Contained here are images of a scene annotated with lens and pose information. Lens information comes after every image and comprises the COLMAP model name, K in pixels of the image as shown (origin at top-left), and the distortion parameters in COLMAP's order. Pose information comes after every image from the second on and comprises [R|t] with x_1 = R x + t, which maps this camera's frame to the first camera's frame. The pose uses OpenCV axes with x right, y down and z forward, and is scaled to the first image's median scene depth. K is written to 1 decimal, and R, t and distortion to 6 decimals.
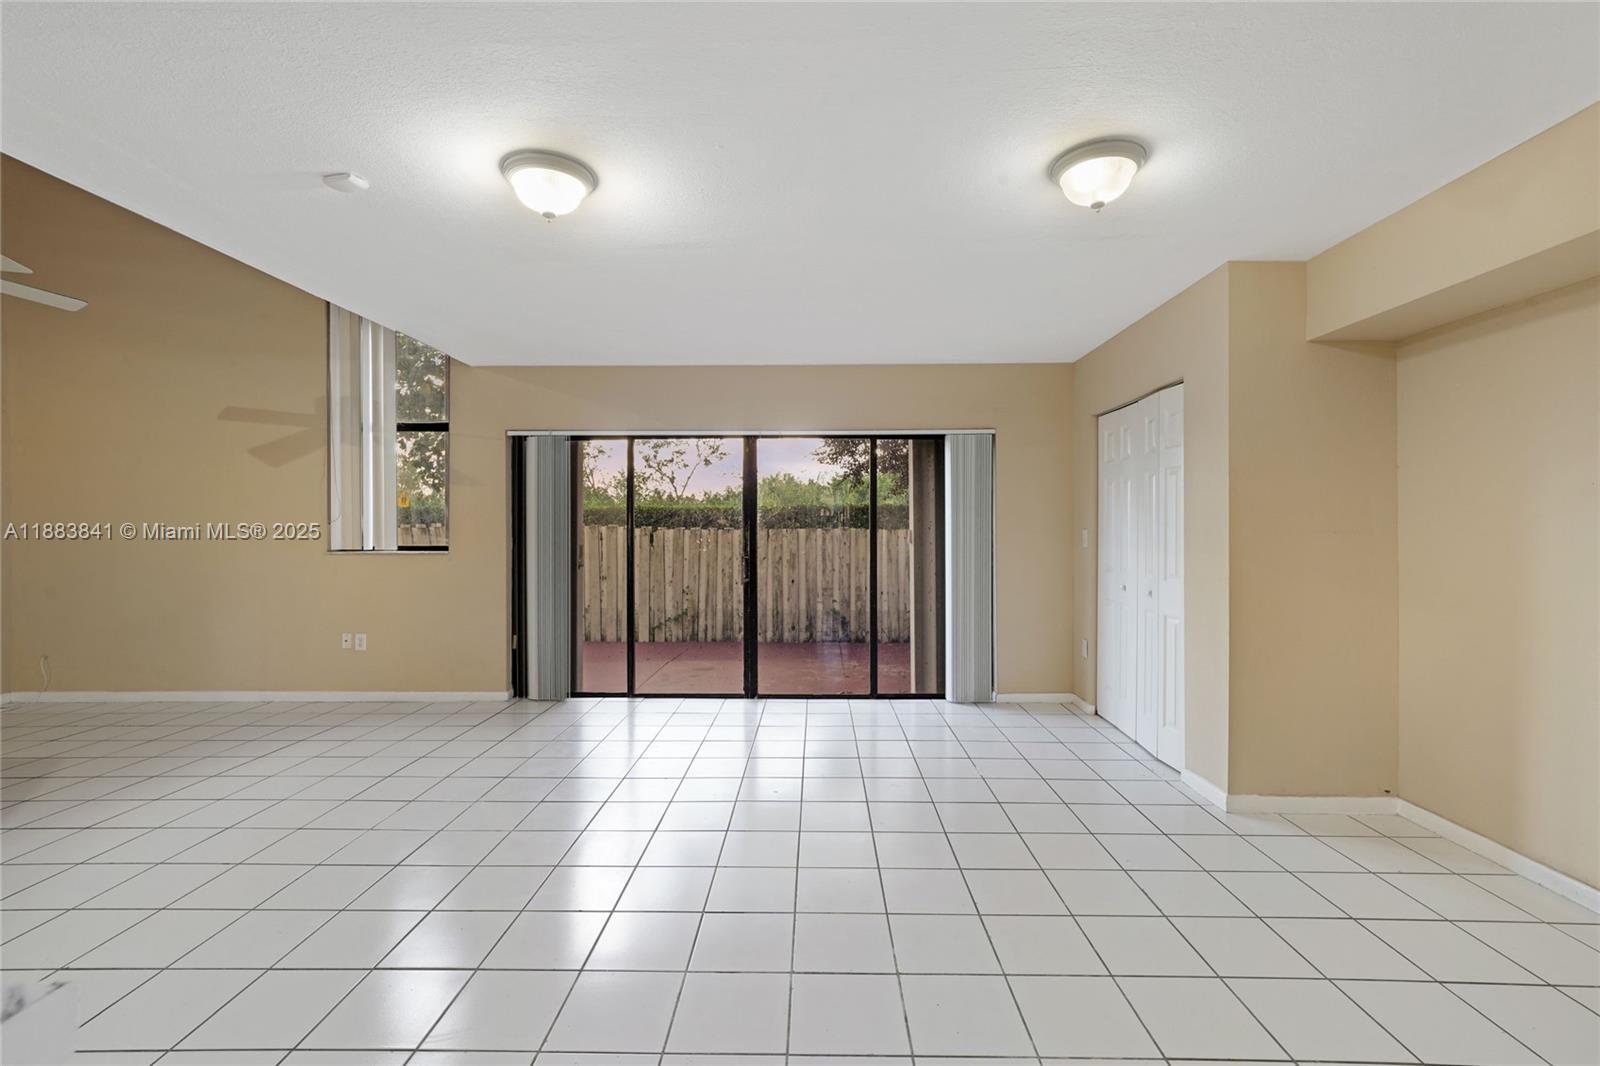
lens RADIAL K [[690.5, 0, 802.2], [0, 690.5, 523.2], [0, 0, 1]] dist [0.002024, 0.000851]
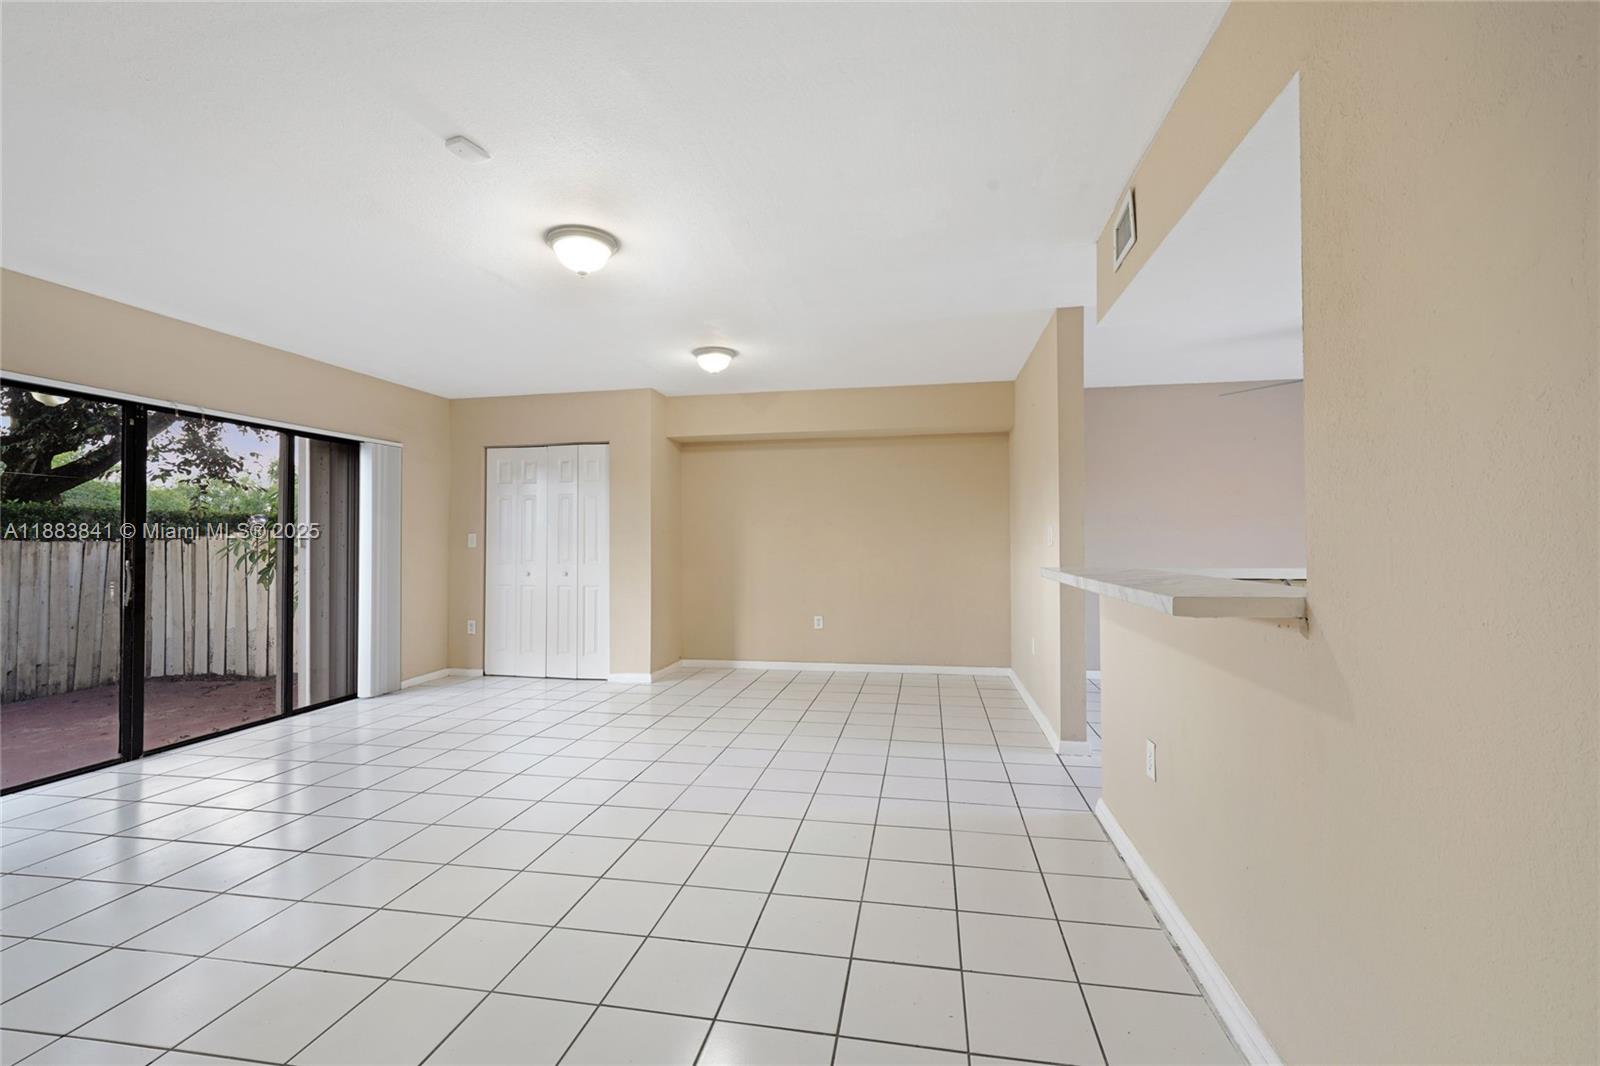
lens RADIAL K [[690.5, 0, 800.8], [0, 690.5, 530.1], [0, 0, 1]] dist [0.002024, 0.000851]
pose [[0.168285, 0.015691, 0.985613, -0.714848], [0.004861, 0.999848, -0.016747, 0.025296], [-0.985726, 0.007610, 0.168183, 0.177883]]
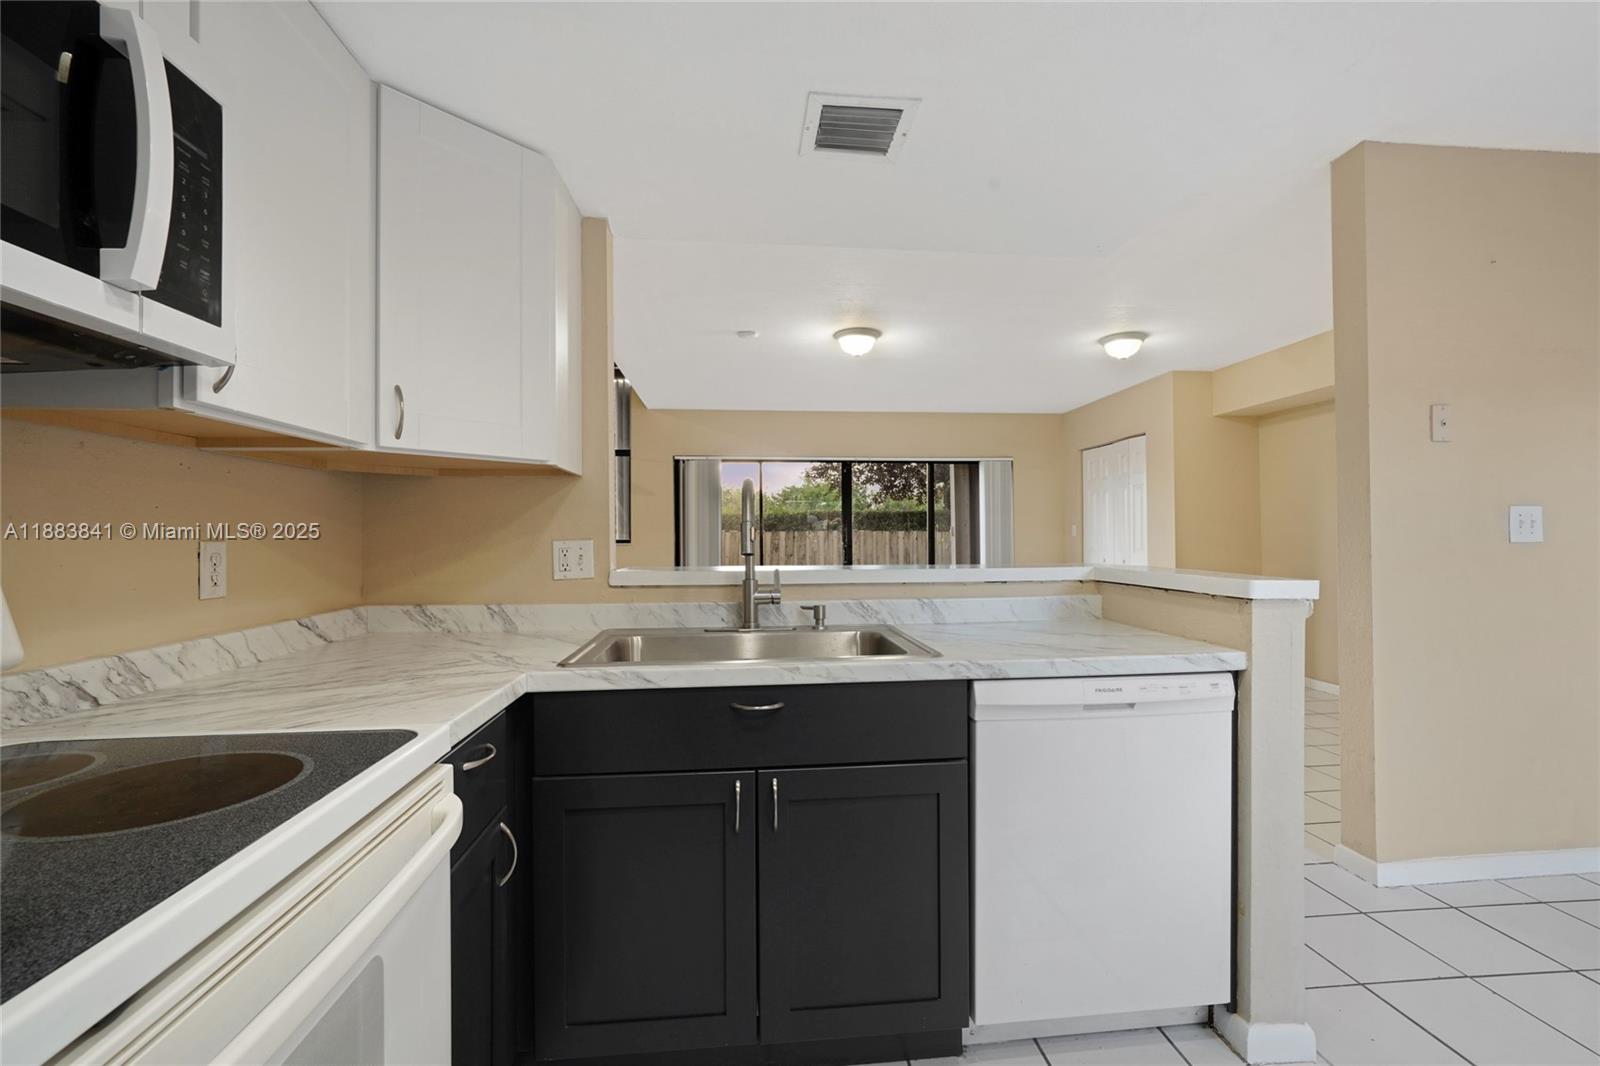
lens RADIAL K [[690.5, 0, 797.0], [0, 690.5, 531.6], [0, 0, 1]] dist [0.002024, 0.000851]
pose [[0.993573, -0.005749, 0.113051, -0.345387], [0.006226, 0.999973, -0.003867, 0.025171], [-0.113025, 0.004546, 0.993582, -0.415387]]
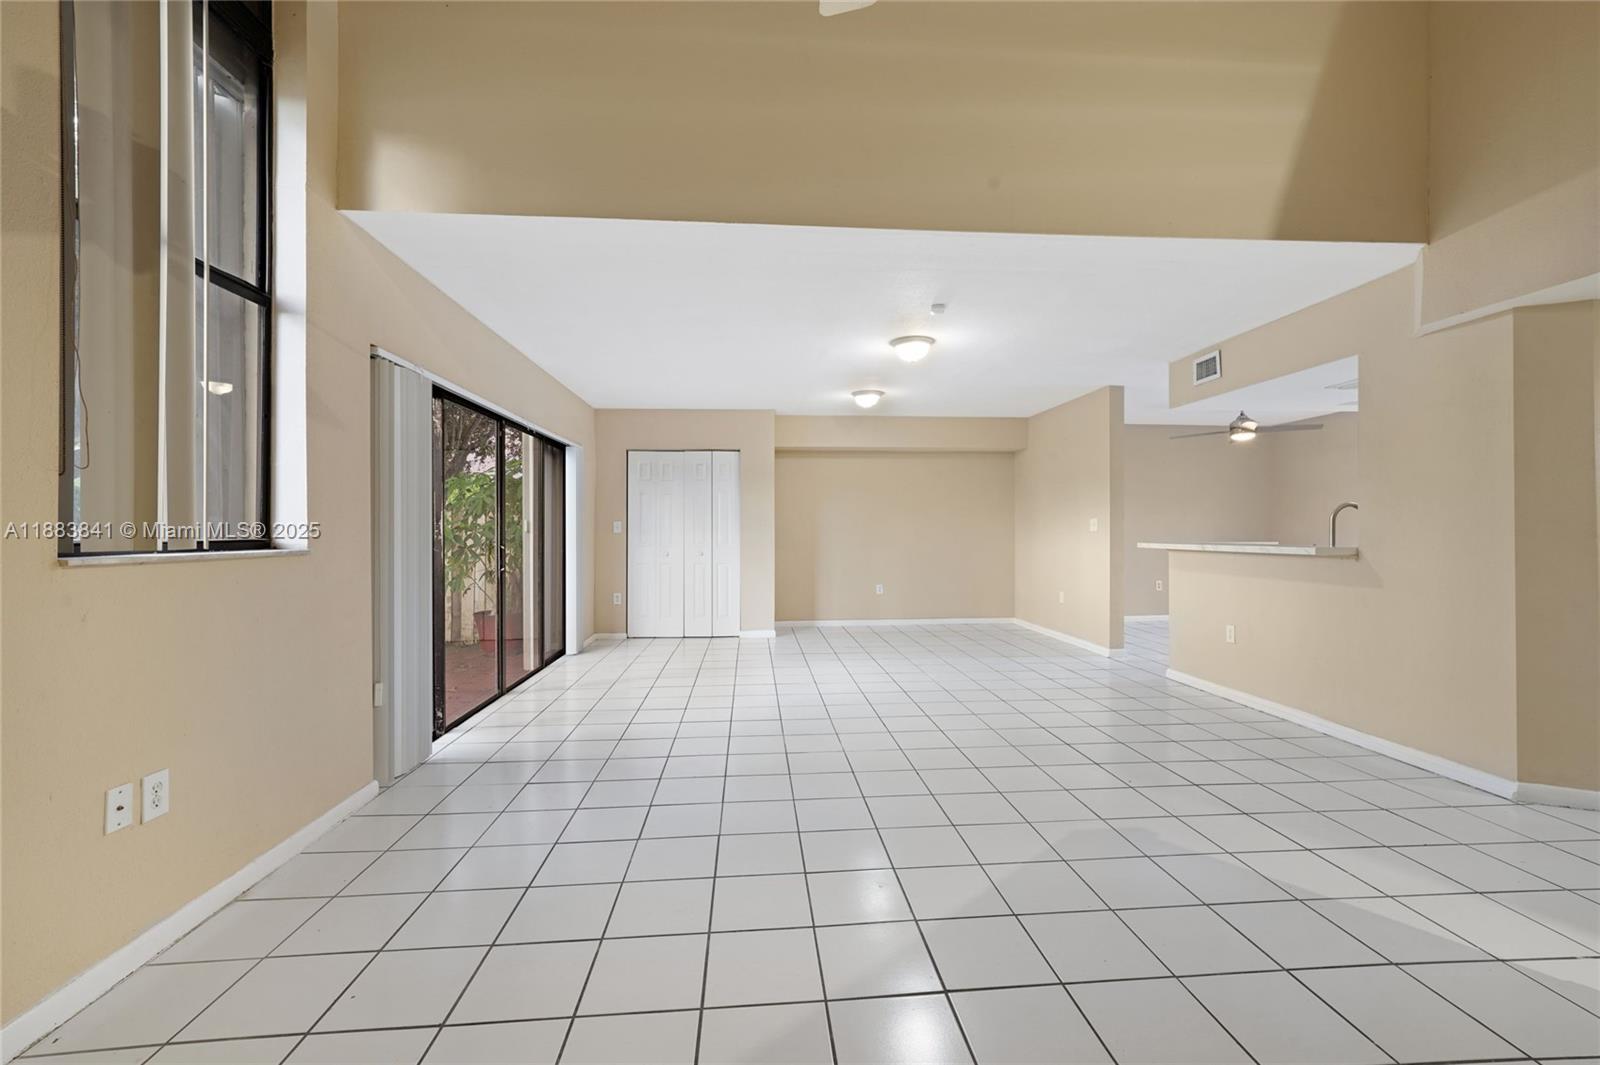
lens RADIAL K [[690.5, 0, 794.3], [0, 690.5, 530.2], [0, 0, 1]] dist [0.002024, 0.000851]
pose [[-0.096167, 0.000204, 0.995365, -1.109118], [0.002530, 0.999997, 0.000039, 0.028065], [-0.995362, 0.002522, -0.096167, 0.719866]]
